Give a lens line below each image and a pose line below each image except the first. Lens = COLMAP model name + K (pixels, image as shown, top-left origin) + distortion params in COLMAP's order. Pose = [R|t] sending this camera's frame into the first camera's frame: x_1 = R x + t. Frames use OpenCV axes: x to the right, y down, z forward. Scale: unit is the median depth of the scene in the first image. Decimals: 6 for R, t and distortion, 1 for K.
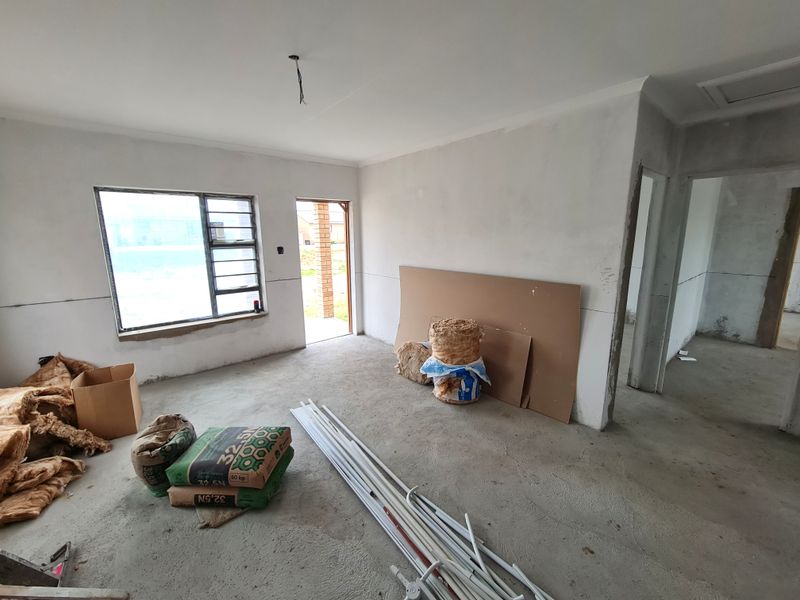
lens RADIAL K [[332.1, 0, 398.4], [0, 332.1, 290.0], [0, 0, 1]] dist [-0.003629, -0.000279]
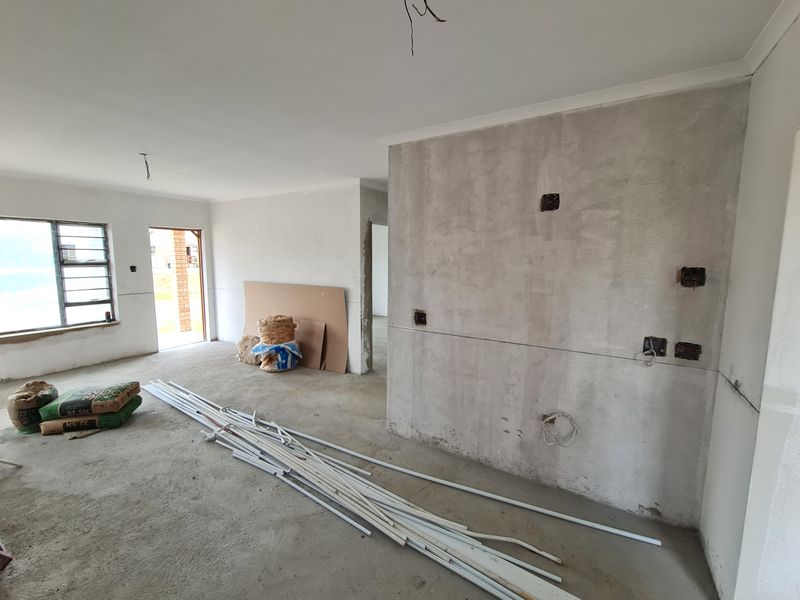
lens RADIAL K [[332.1, 0, 398.4], [0, 332.1, 290.0], [0, 0, 1]] dist [-0.003629, -0.000279]
pose [[0.945005, -0.018199, 0.326548, 0.183322], [0.041751, 0.996994, -0.065261, 0.086503], [-0.324379, 0.075306, 0.942925, -0.503158]]
